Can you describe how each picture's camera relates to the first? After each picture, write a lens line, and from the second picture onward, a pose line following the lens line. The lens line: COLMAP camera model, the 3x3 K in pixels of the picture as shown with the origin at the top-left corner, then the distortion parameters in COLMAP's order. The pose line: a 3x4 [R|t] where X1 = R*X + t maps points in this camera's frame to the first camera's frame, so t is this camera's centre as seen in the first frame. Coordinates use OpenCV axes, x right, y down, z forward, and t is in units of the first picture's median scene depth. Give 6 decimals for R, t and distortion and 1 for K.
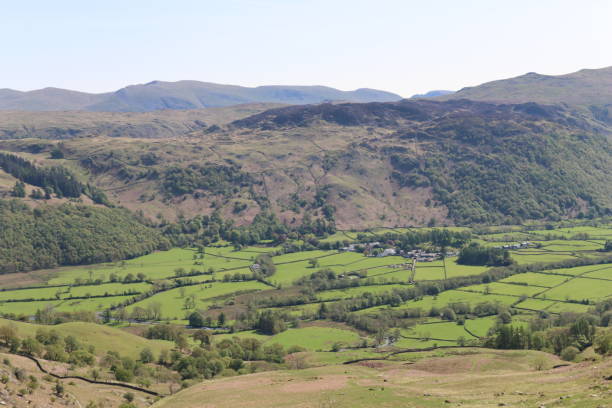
lens RADIAL K [[797.5, 0, 306.0], [0, 797.5, 204.0], [0, 0, 1]] dist [0.010875, 0.106256]
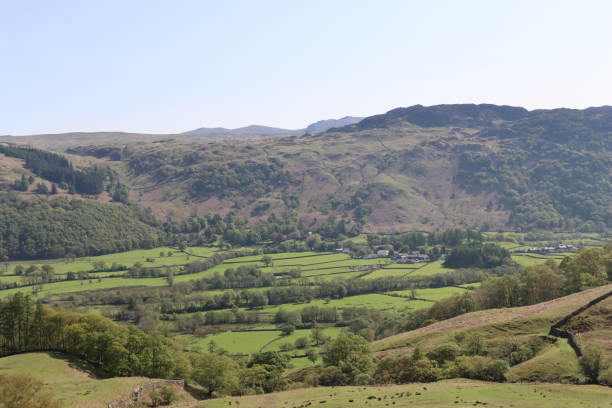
lens RADIAL K [[766.2, 0, 303.3], [0, 766.2, 196.1], [0, 0, 1]] dist [0.015455, 0.066597]
pose [[0.967854, 0.004523, -0.251474, 0.161878], [-0.017544, 0.998617, -0.049560, 0.030791], [0.250902, 0.052379, 0.966594, 0.173276]]
